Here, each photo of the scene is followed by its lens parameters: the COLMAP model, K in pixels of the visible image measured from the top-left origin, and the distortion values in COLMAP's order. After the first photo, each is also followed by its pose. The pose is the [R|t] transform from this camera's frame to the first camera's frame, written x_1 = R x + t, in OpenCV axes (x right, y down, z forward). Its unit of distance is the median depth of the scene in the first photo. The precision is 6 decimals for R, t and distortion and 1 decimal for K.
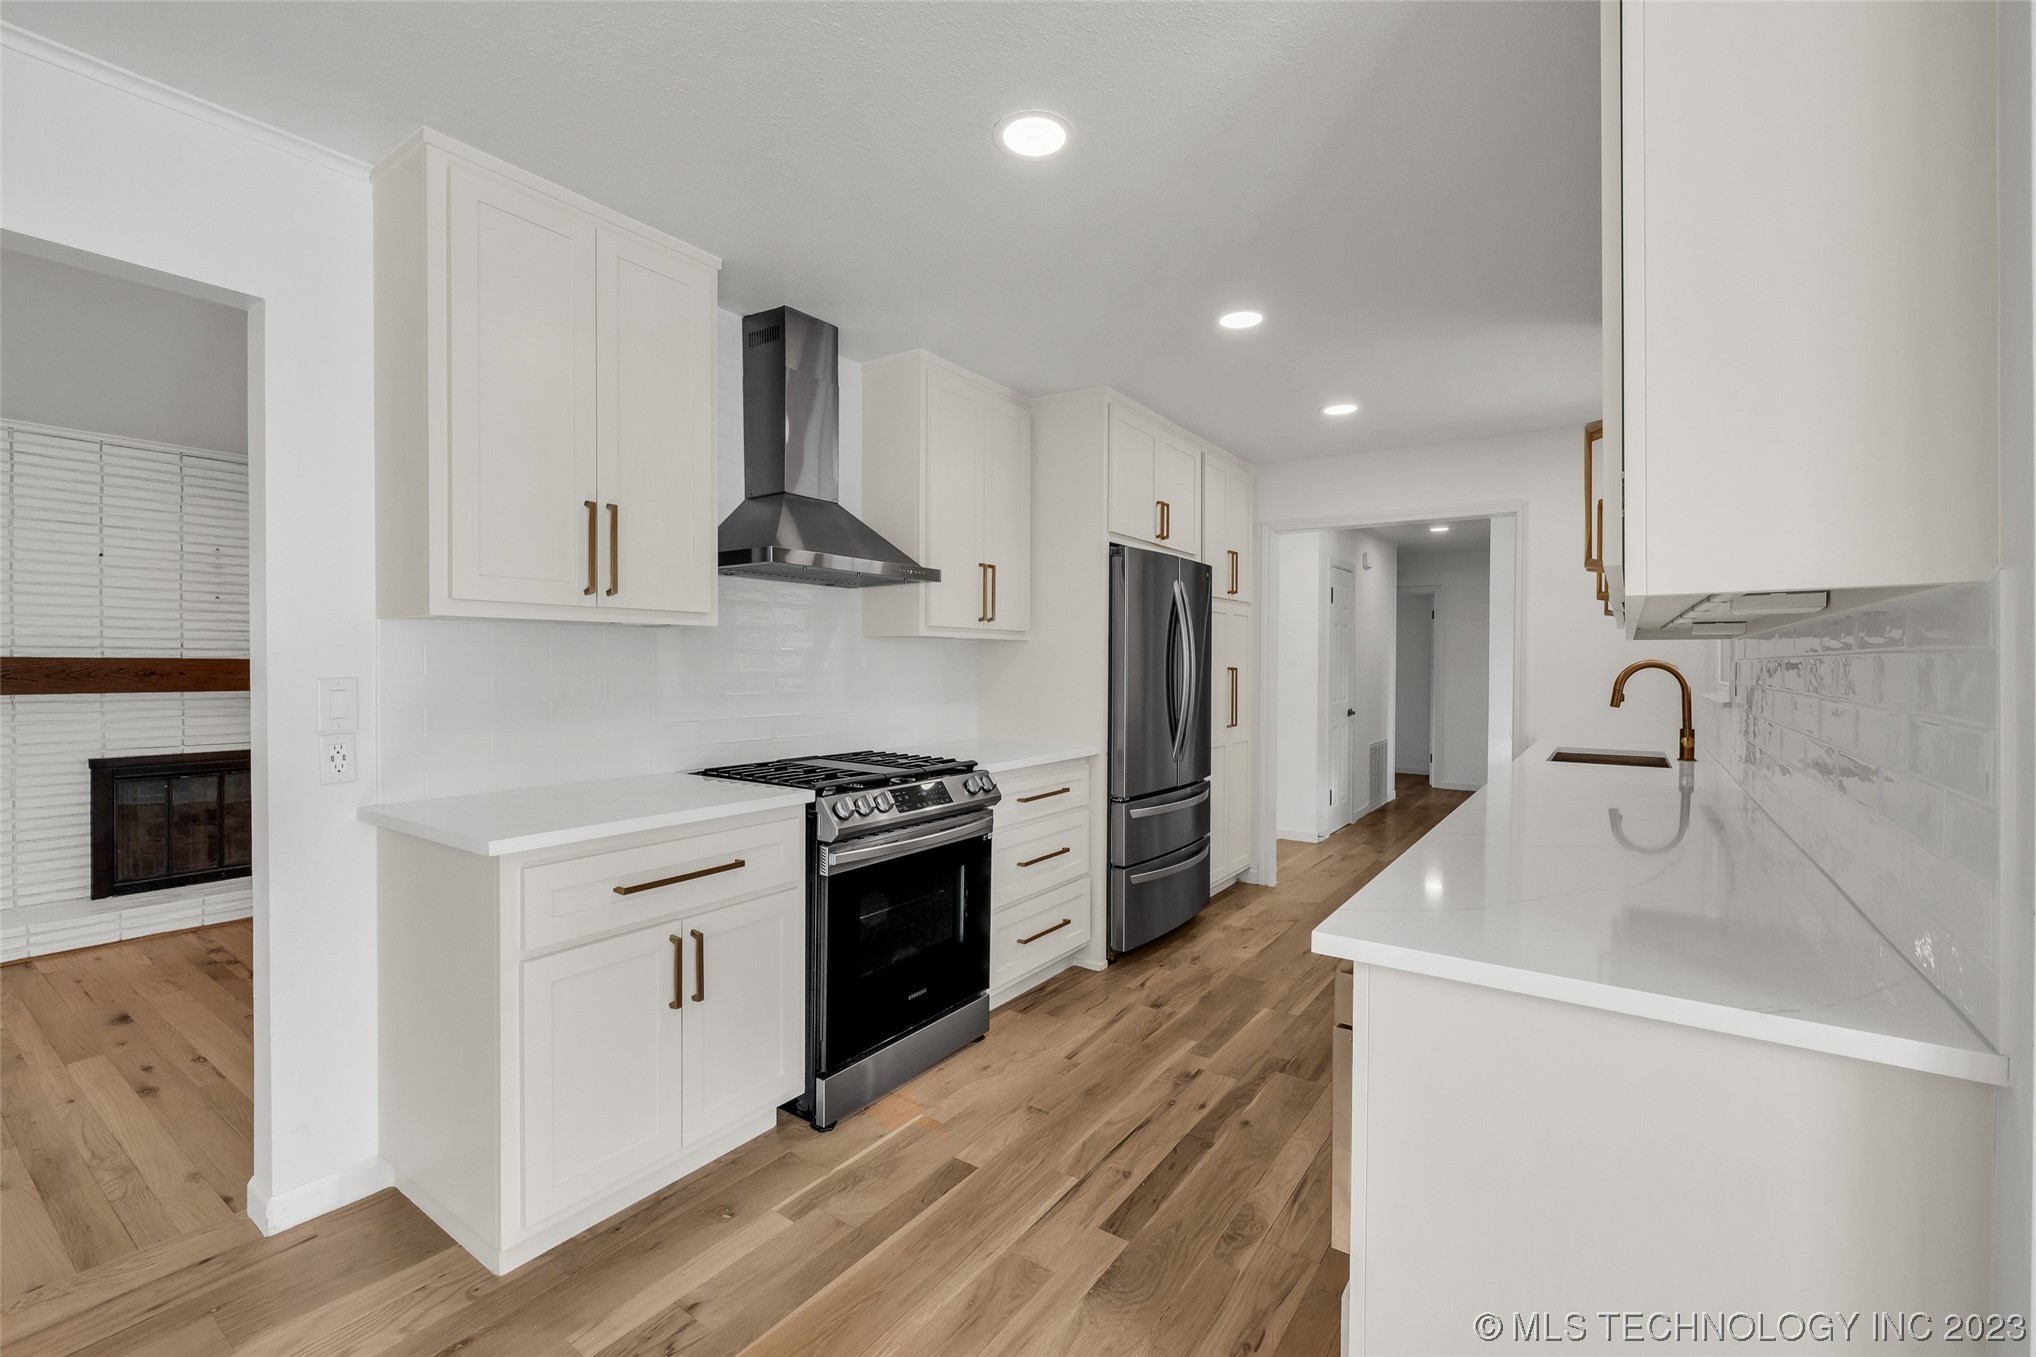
lens RADIAL K [[867.6, 0, 1019.5], [0, 867.6, 674.1], [0, 0, 1]] dist [-0.000670, -0.000465]
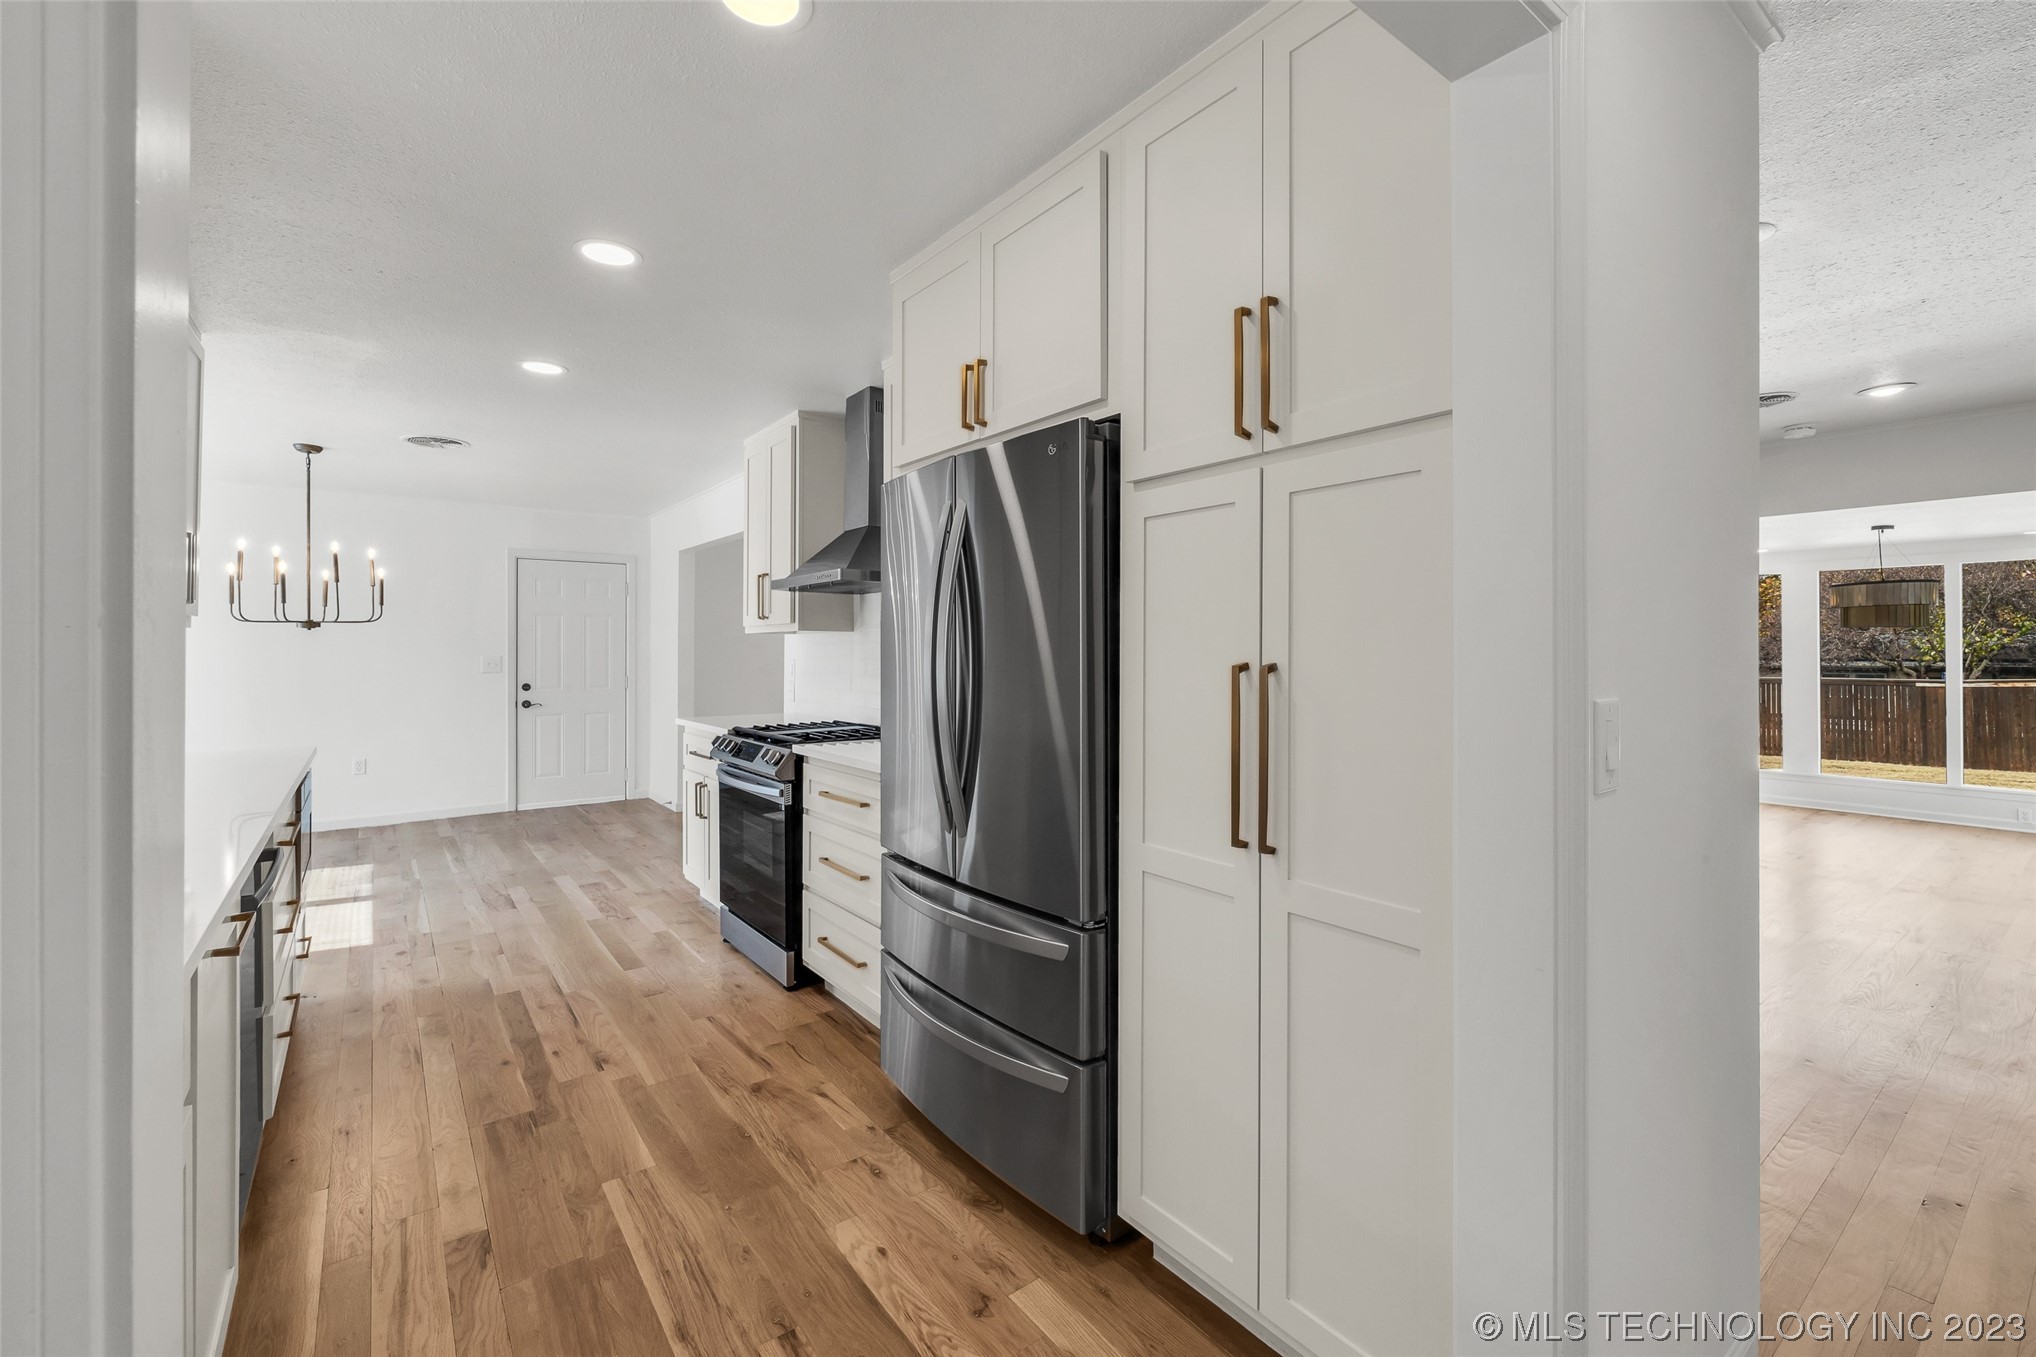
lens RADIAL K [[867.6, 0, 1025.0], [0, 867.6, 652.1], [0, 0, 1]] dist [-0.000670, -0.000465]
pose [[-0.314415, -0.007258, -0.949258, 0.879544], [-0.014756, 0.999887, -0.002758, -0.013604], [0.949171, 0.013140, -0.314487, 1.562790]]
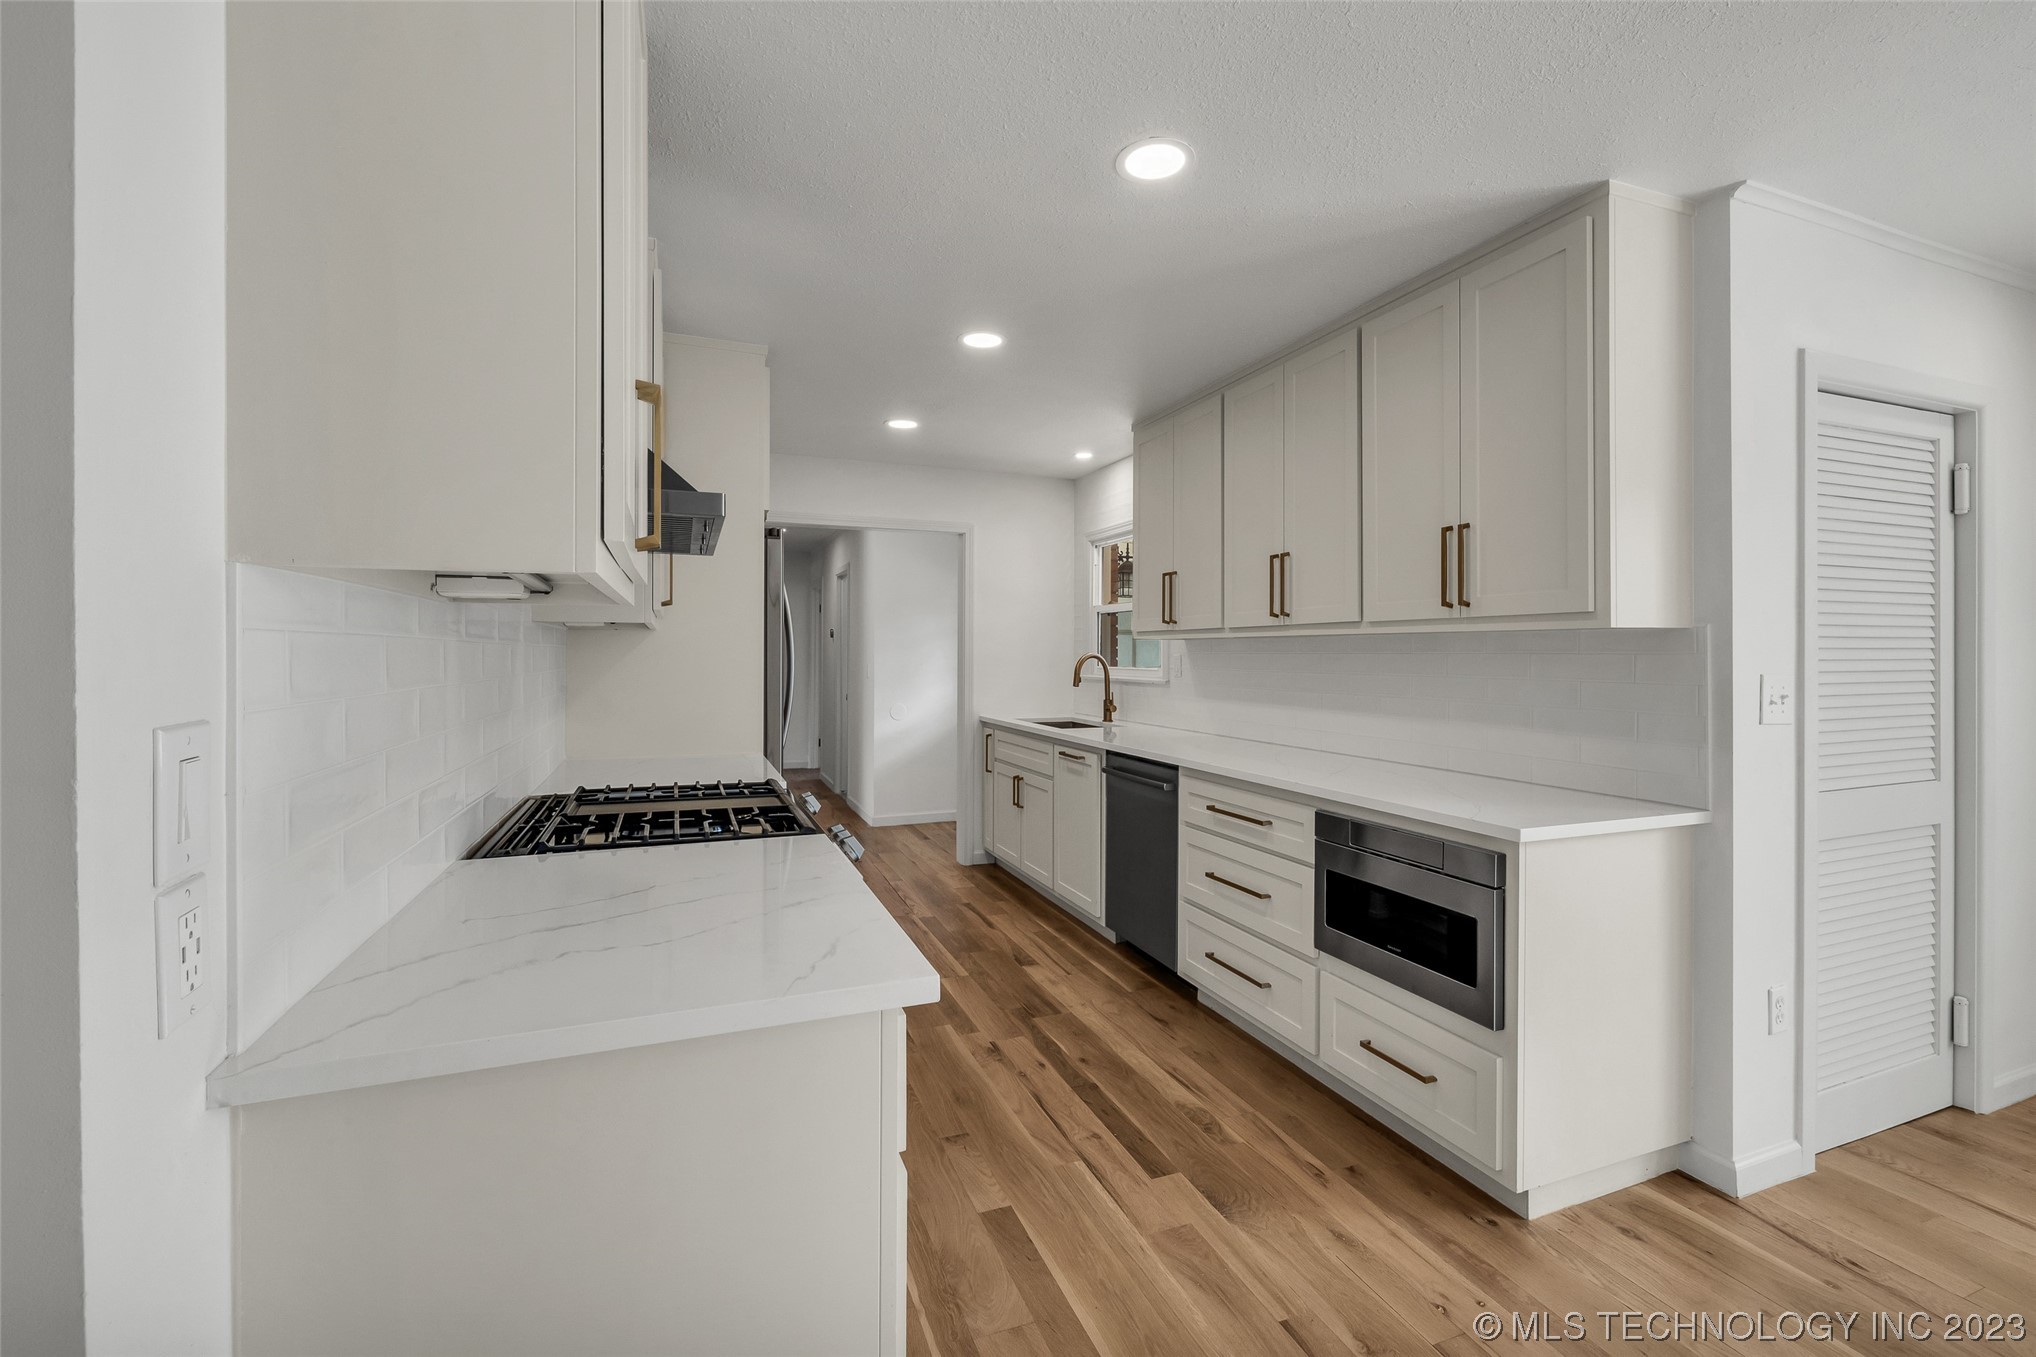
lens RADIAL K [[867.6, 0, 1029.7], [0, 867.6, 656.9], [0, 0, 1]] dist [-0.000670, -0.000465]
pose [[0.552332, -0.007546, 0.833590, -0.574983], [0.011116, 0.999937, 0.001686, -0.013031], [-0.833550, 0.008335, 0.552381, 0.333989]]
